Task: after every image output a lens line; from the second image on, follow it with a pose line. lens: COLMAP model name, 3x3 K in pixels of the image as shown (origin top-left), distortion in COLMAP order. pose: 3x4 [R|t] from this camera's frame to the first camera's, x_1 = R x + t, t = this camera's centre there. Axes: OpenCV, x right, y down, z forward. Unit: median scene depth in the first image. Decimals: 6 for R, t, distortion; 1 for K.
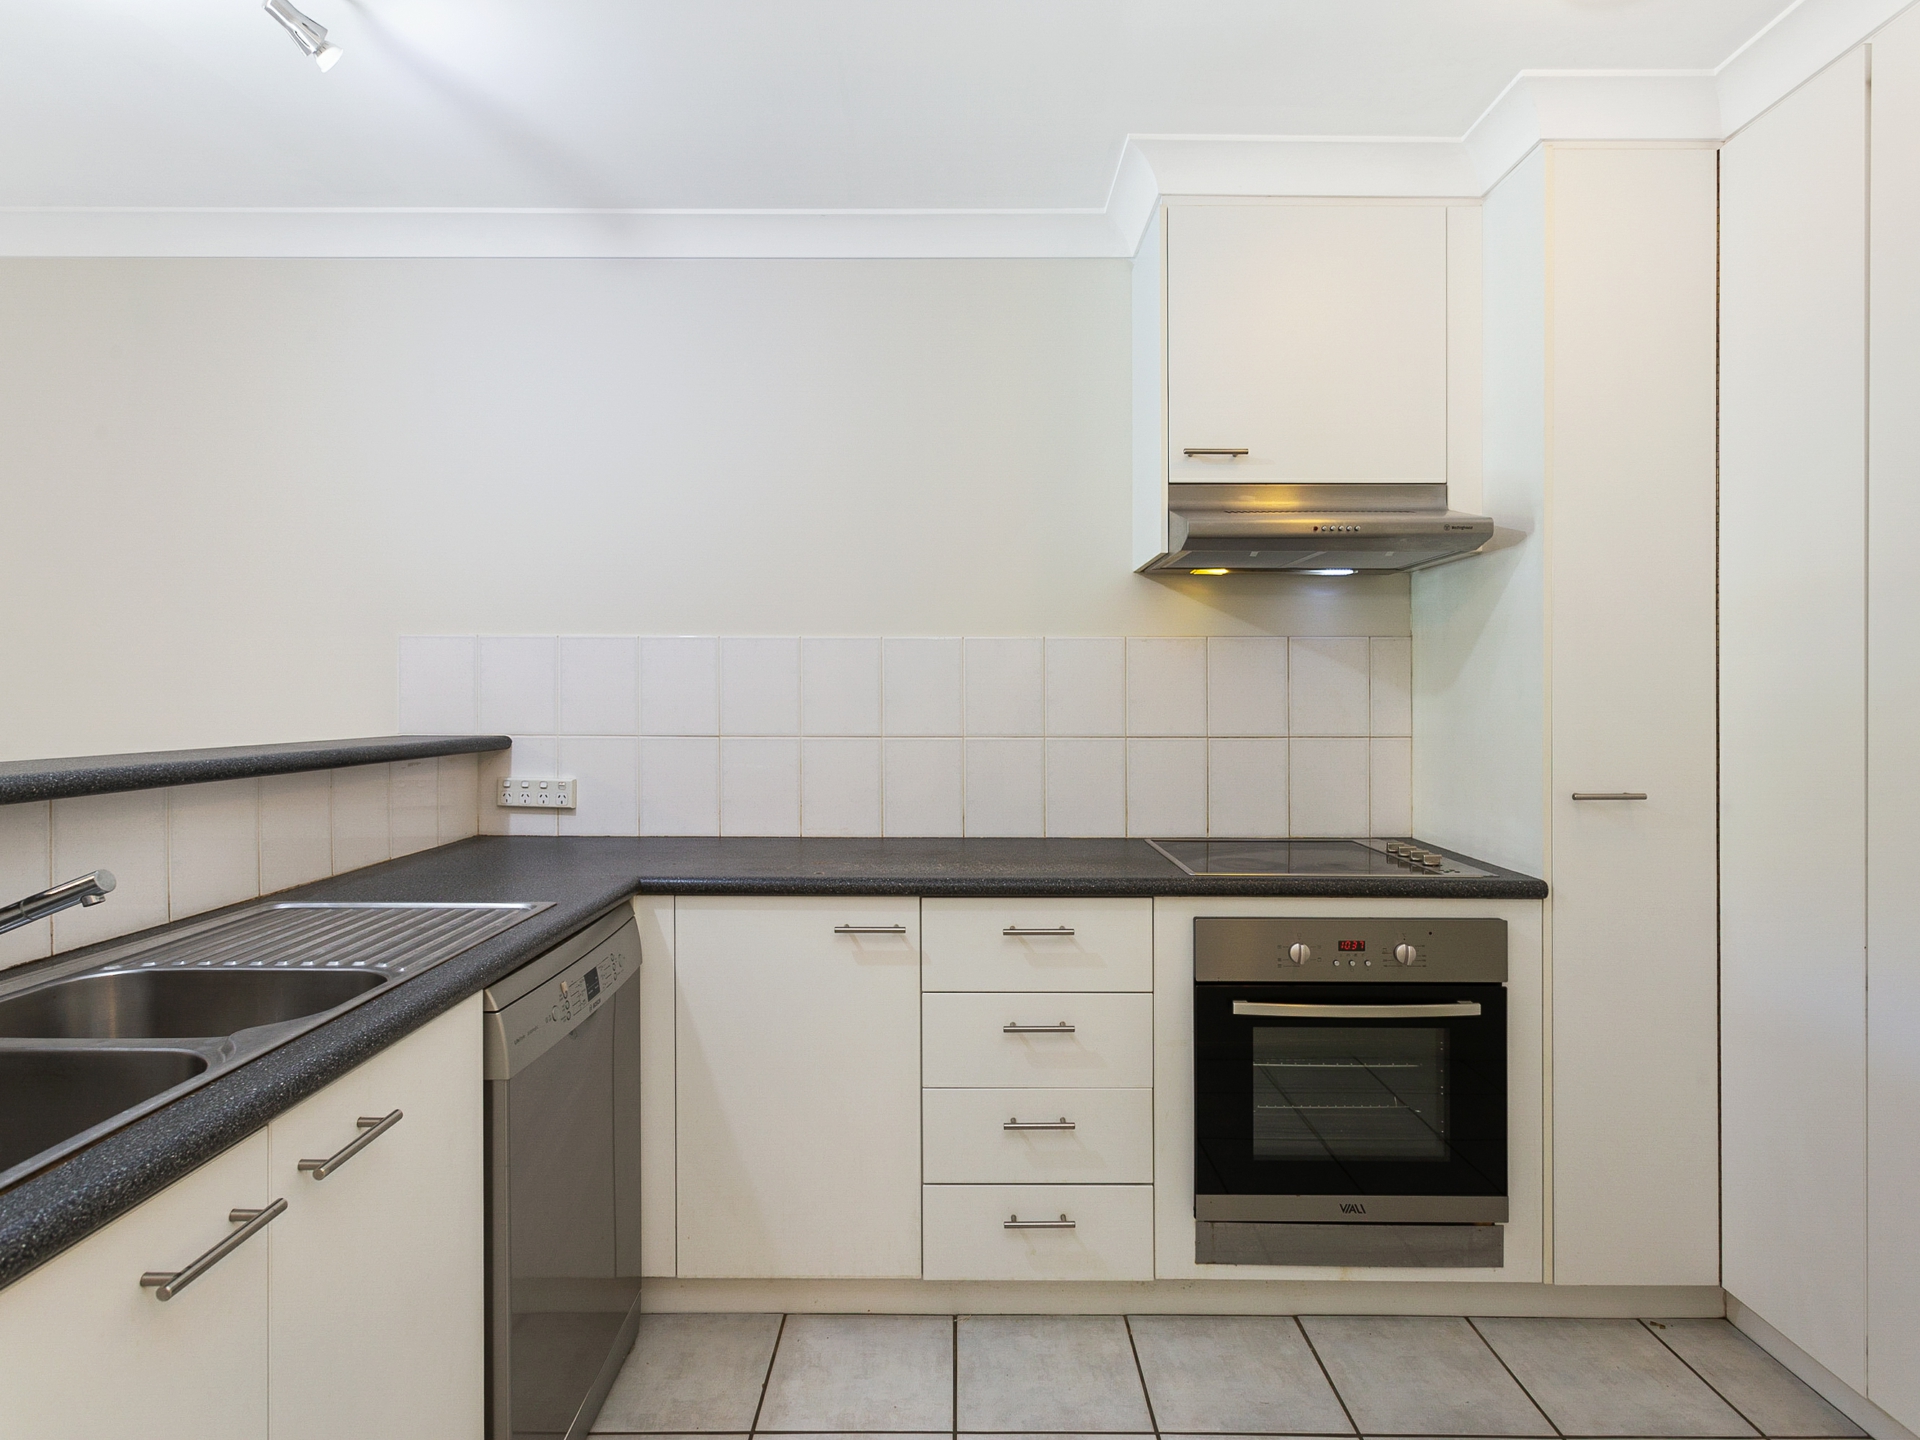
lens RADIAL K [[1021.7, 0, 959.0], [0, 1021.7, 707.3], [0, 0, 1]] dist [0.005075, -0.000384]
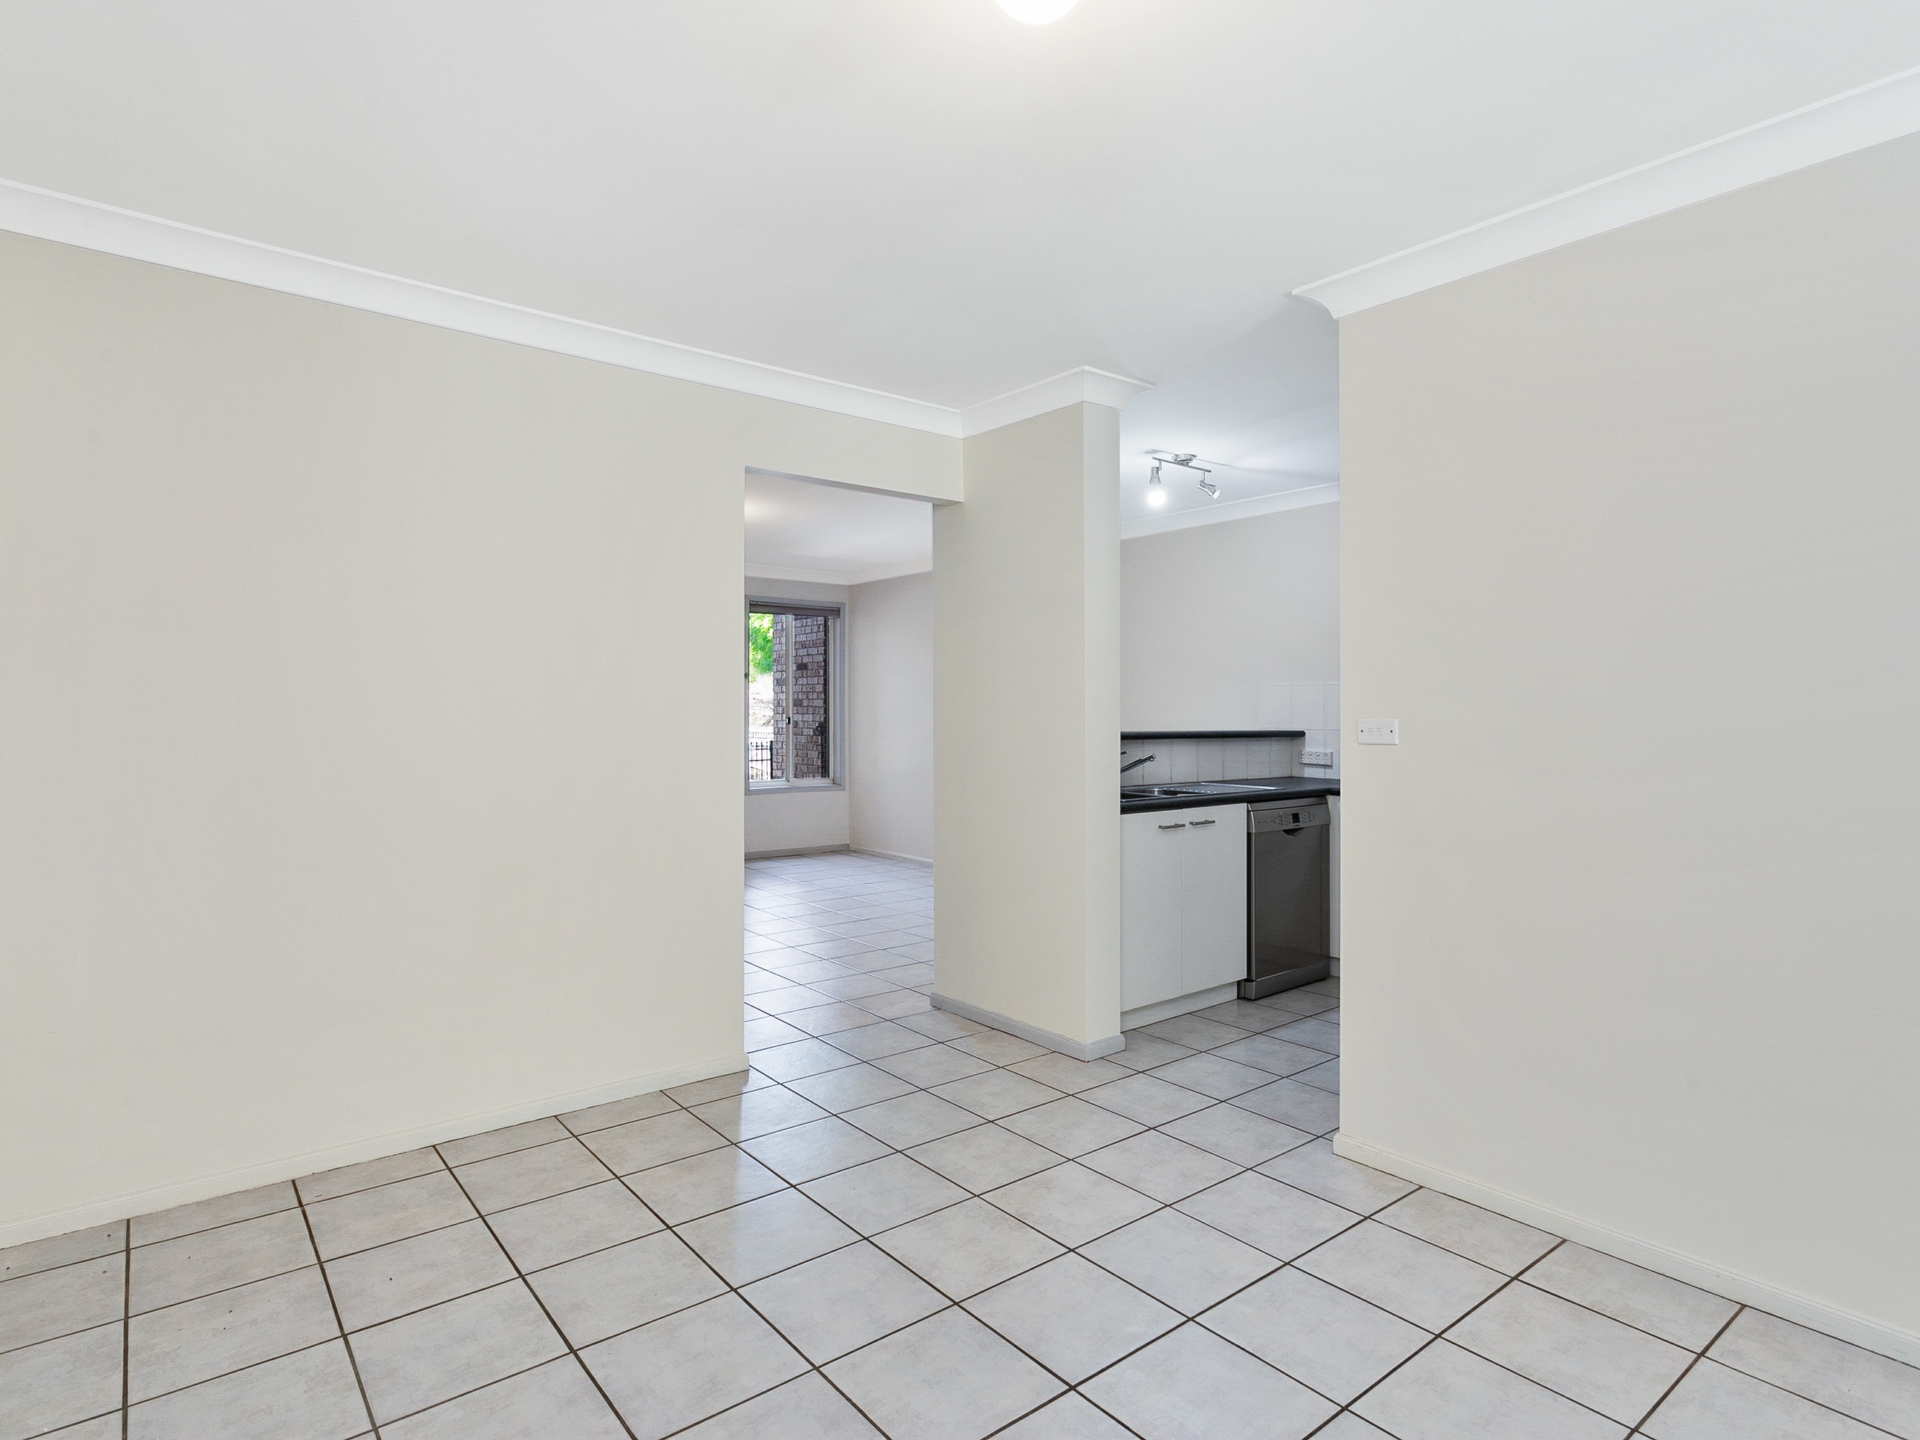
lens RADIAL K [[1021.7, 0, 957.2], [0, 1021.7, 717.5], [0, 0, 1]] dist [0.005075, -0.000384]
pose [[0.630026, 0.000821, -0.776574, 0.755171], [-0.007818, 0.999955, -0.005286, 0.018517], [0.776535, 0.009402, 0.630004, -0.895710]]
